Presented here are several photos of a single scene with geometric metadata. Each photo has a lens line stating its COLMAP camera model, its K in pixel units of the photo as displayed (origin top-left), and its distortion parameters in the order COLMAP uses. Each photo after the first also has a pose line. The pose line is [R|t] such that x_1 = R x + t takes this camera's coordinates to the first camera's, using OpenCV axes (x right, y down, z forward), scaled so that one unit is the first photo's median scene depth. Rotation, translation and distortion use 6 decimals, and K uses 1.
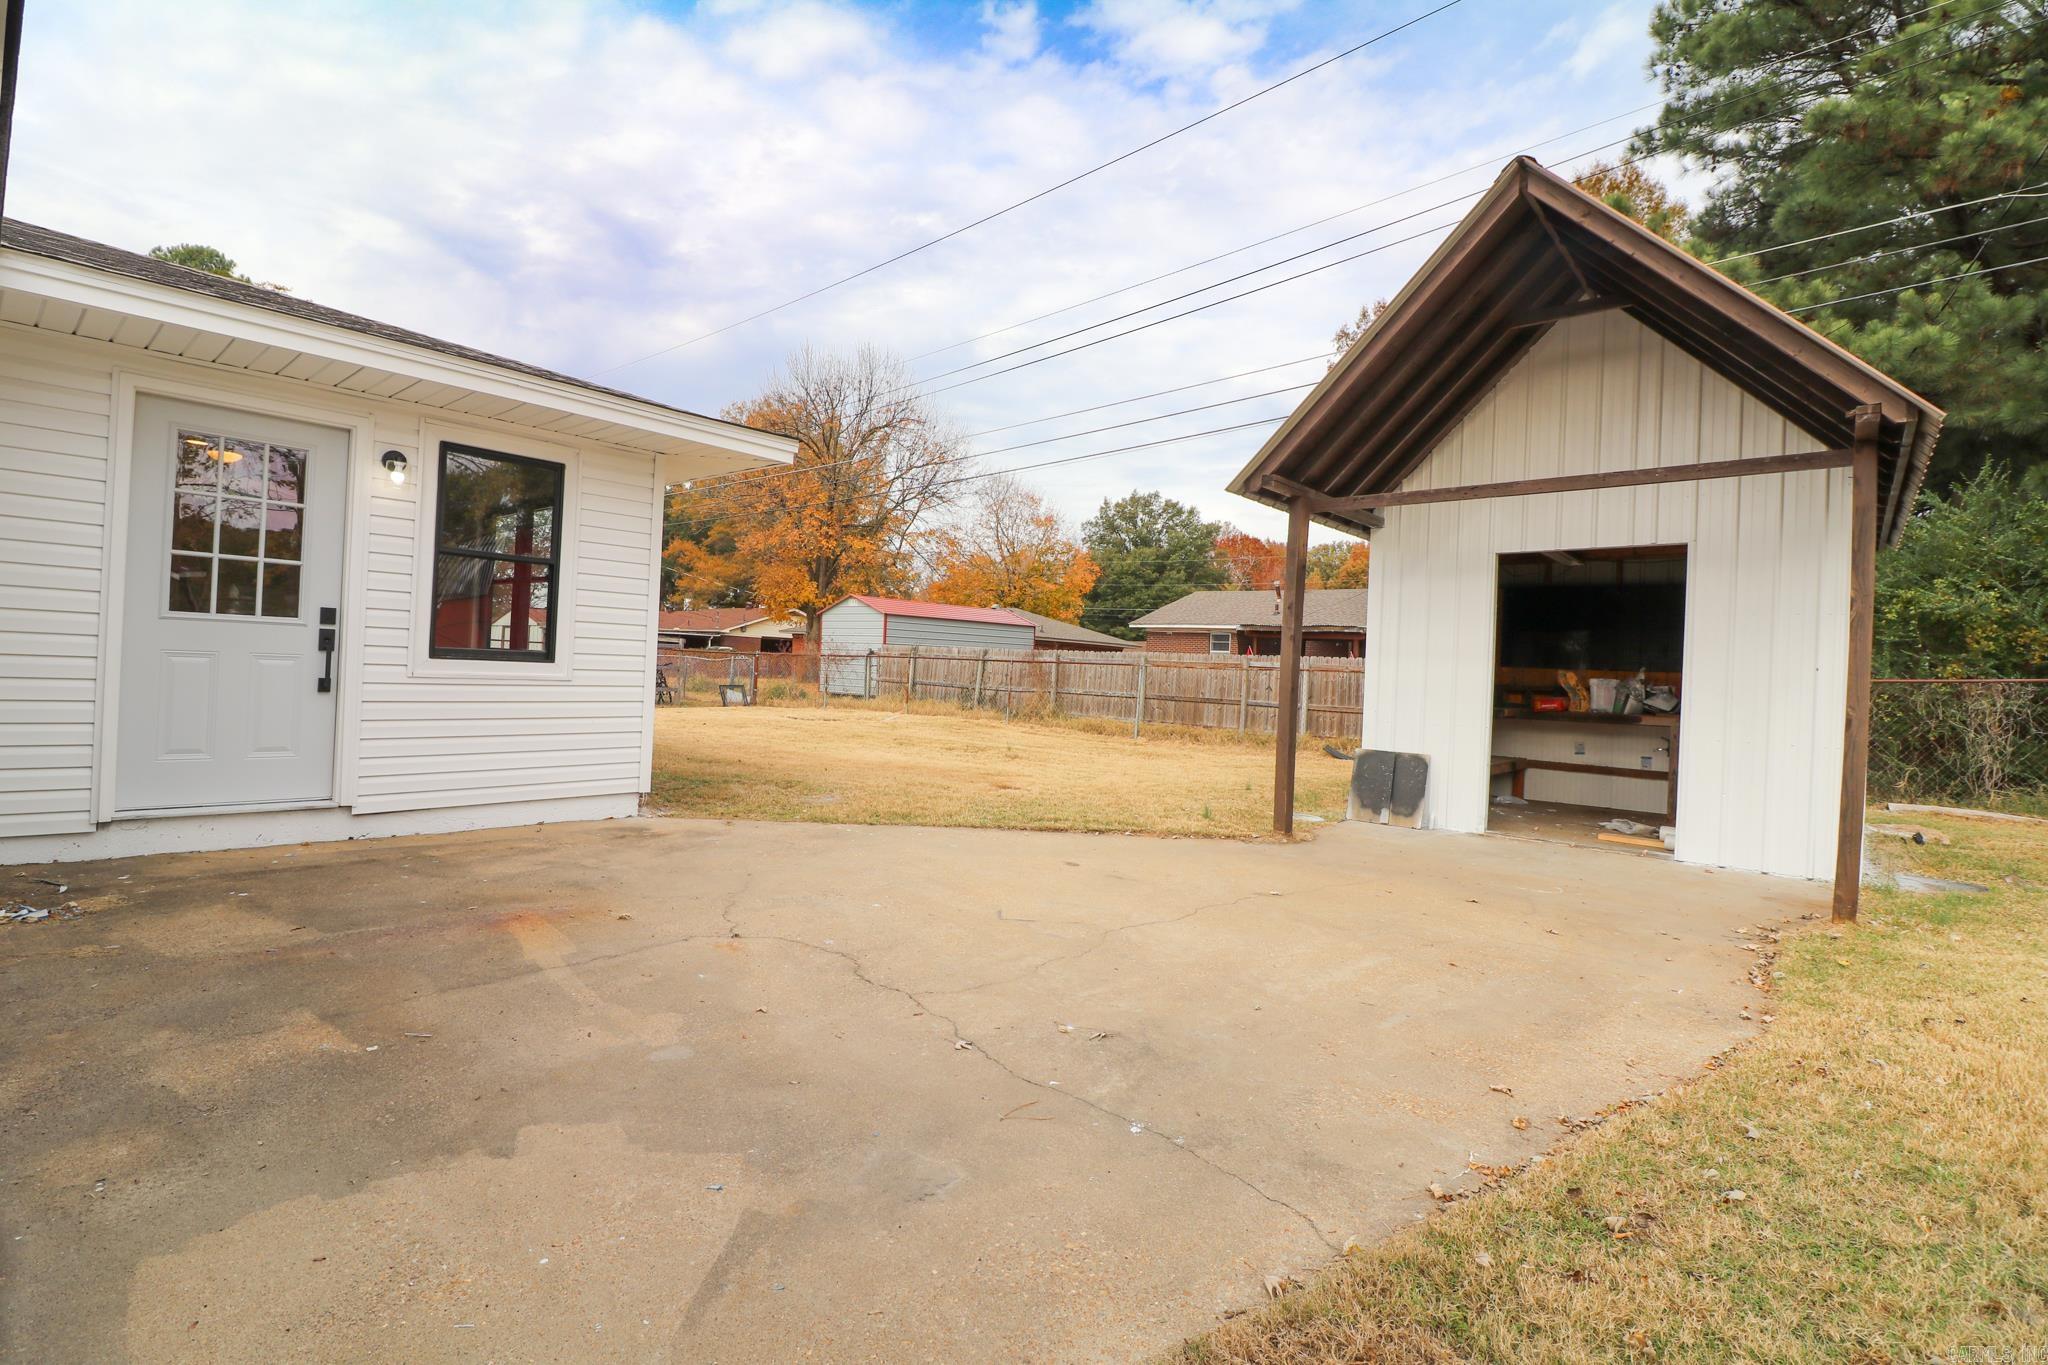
lens RADIAL K [[934.0, 0, 1017.0], [0, 934.0, 667.1], [0, 0, 1]] dist [0.015006, -0.014013]
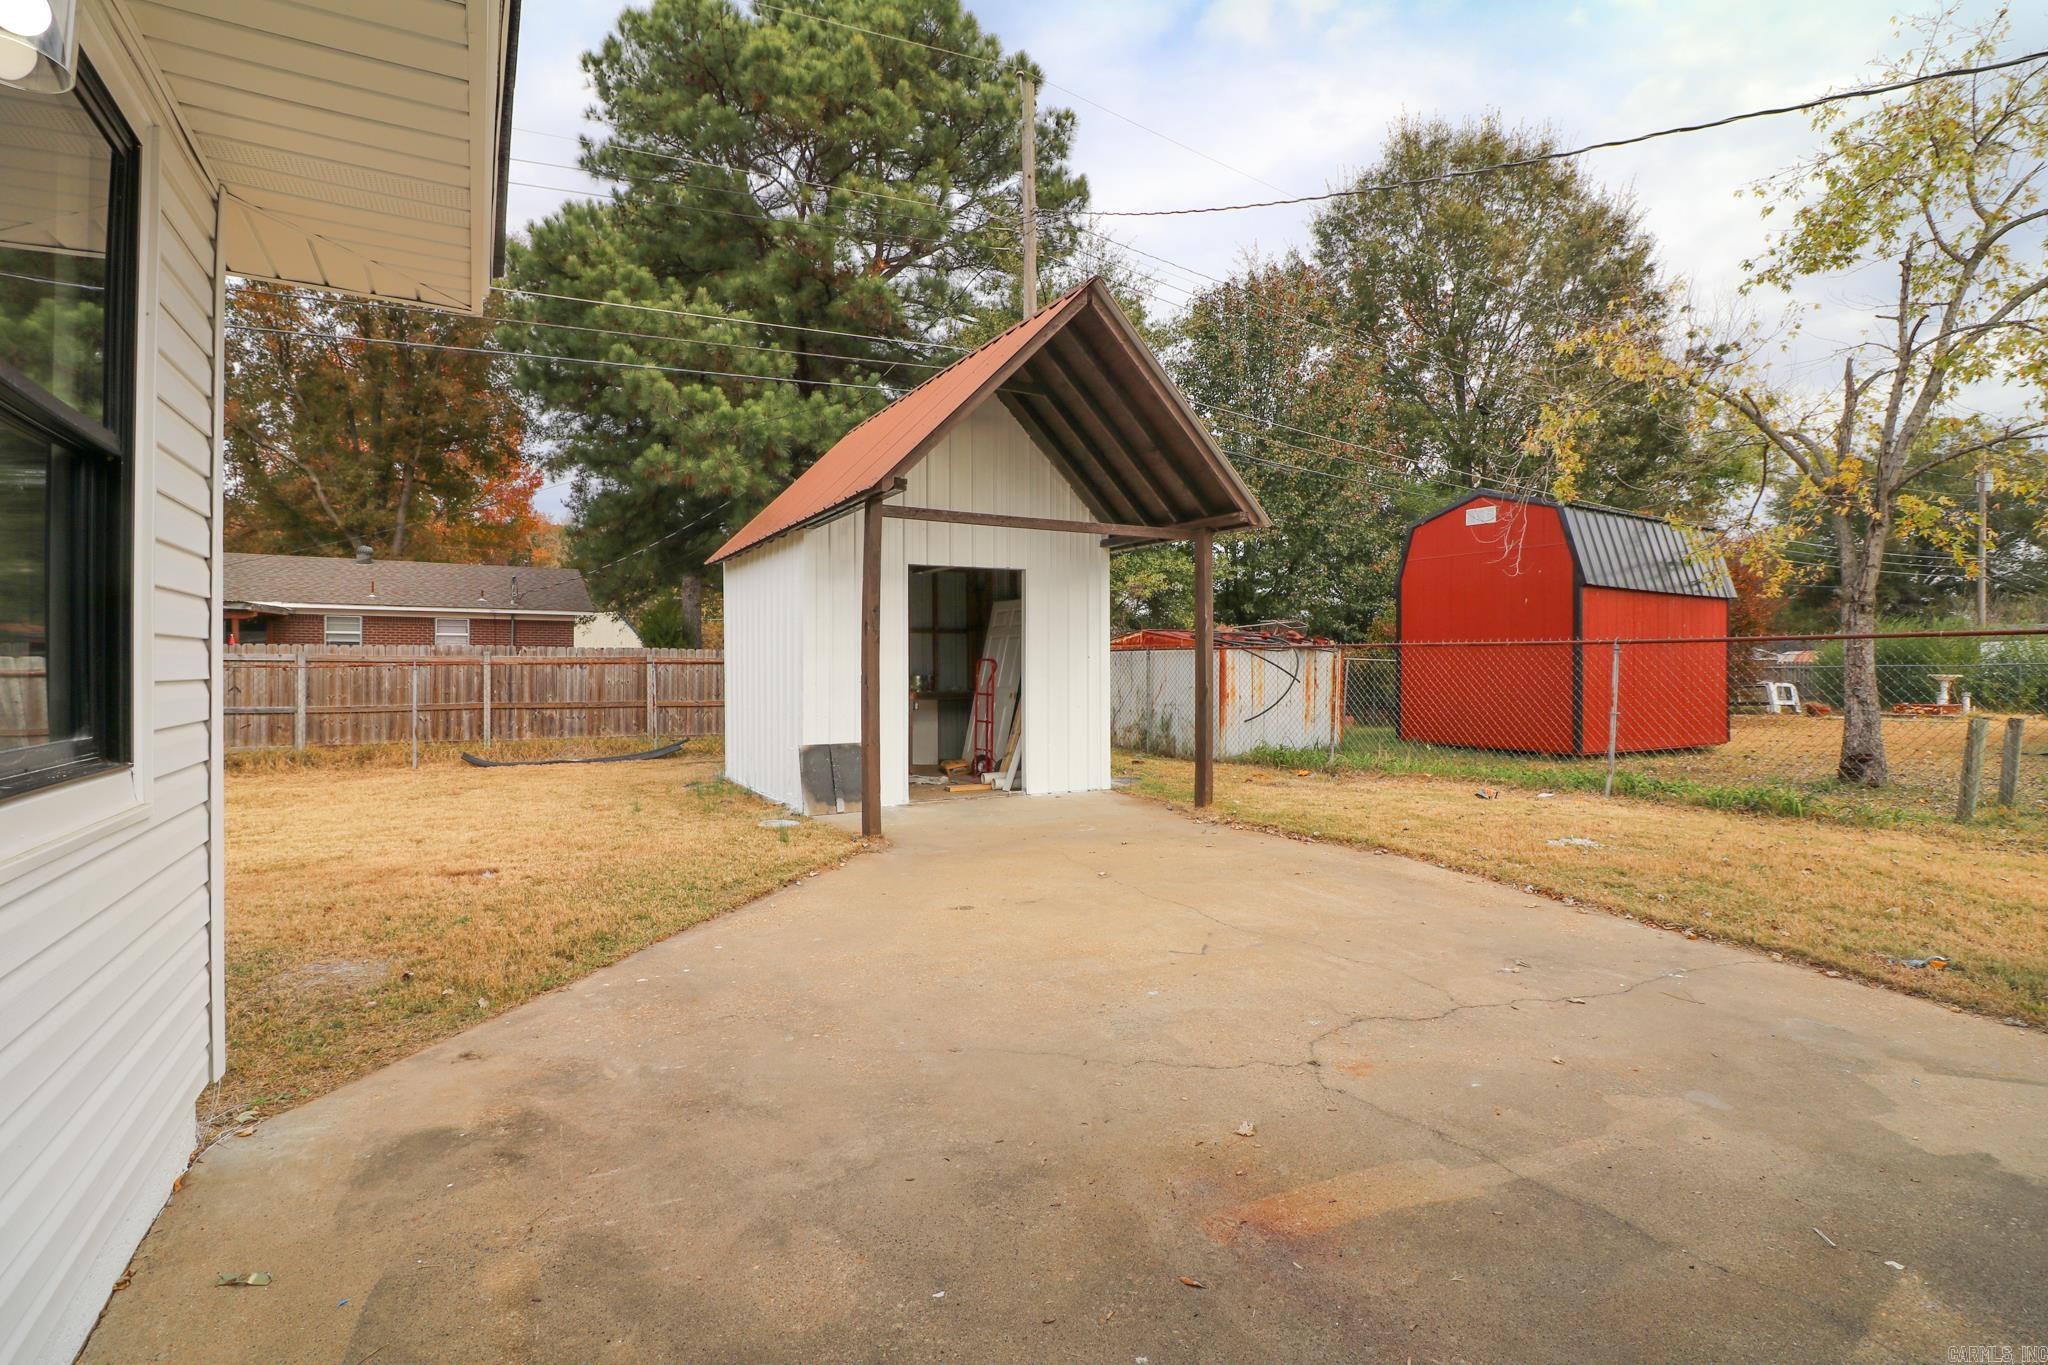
lens RADIAL K [[934.0, 0, 1017.0], [0, 934.0, 667.1], [0, 0, 1]] dist [0.015006, -0.014013]
pose [[0.308211, -0.037489, 0.950579, -1.302933], [0.007989, 0.999290, 0.036820, -0.083345], [-0.951284, -0.003754, 0.308292, 1.180153]]
